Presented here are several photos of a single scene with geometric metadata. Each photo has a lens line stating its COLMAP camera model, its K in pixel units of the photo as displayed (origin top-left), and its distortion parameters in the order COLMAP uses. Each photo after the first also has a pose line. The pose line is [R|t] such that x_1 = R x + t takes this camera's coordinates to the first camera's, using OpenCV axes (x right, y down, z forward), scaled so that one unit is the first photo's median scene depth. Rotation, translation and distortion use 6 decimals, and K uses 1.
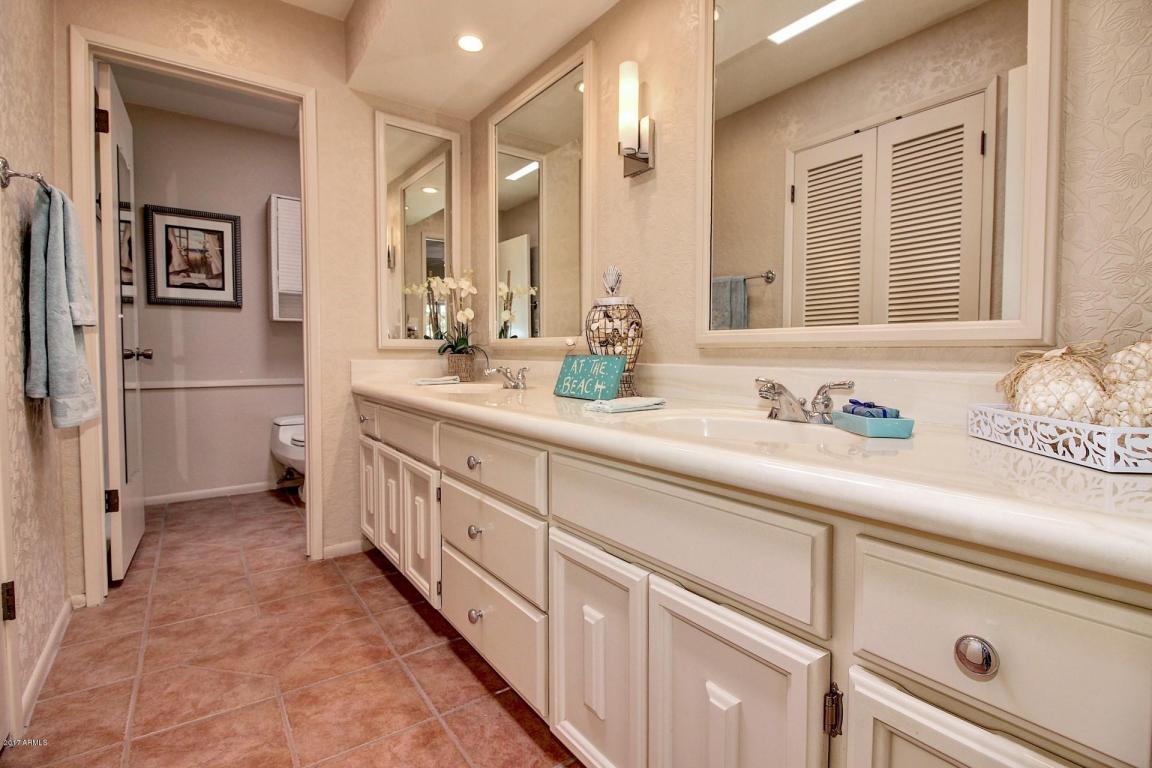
lens RADIAL K [[539.4, 0, 576.0], [0, 539.4, 384.0], [0, 0, 1]] dist [0.019201, -0.000061]
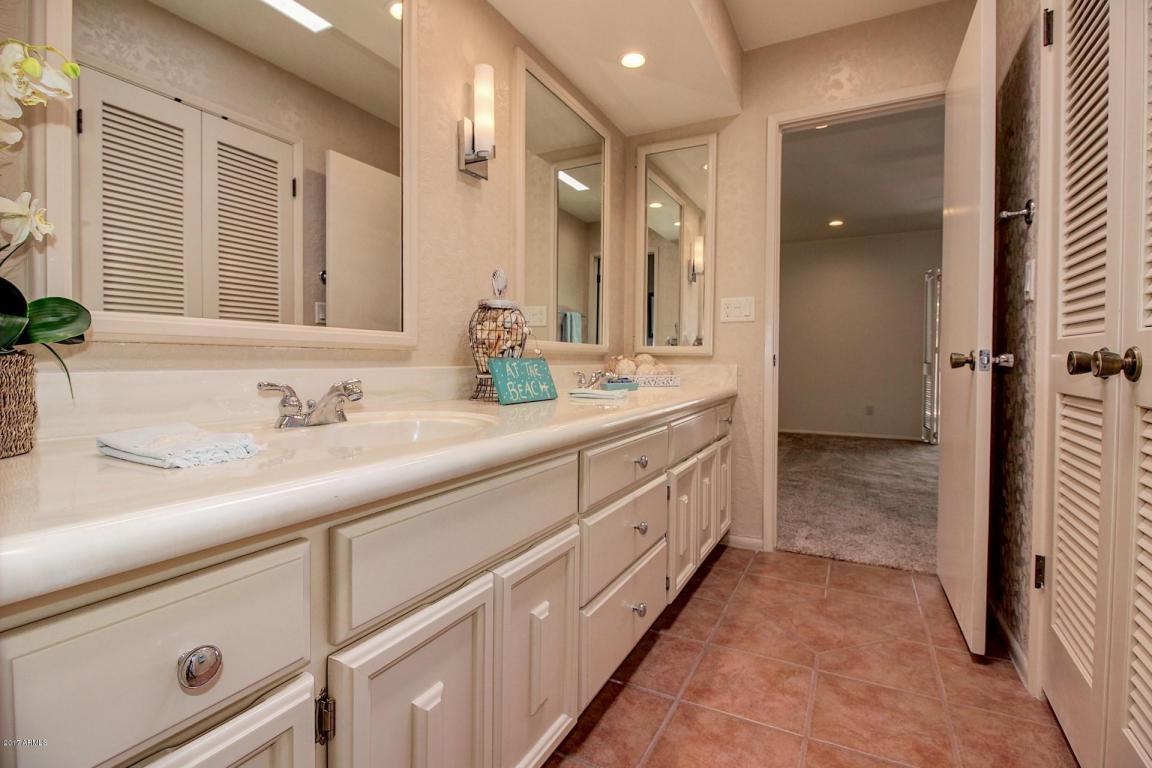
lens RADIAL K [[537.4, 0, 569.3], [0, 537.4, 374.1], [0, 0, 1]] dist [-0.002031, -0.013312]
pose [[-0.439566, -0.037843, 0.897413, -5.147980], [0.033561, 0.997722, 0.058512, -0.451141], [-0.897583, 0.055837, -0.437295, 7.711102]]
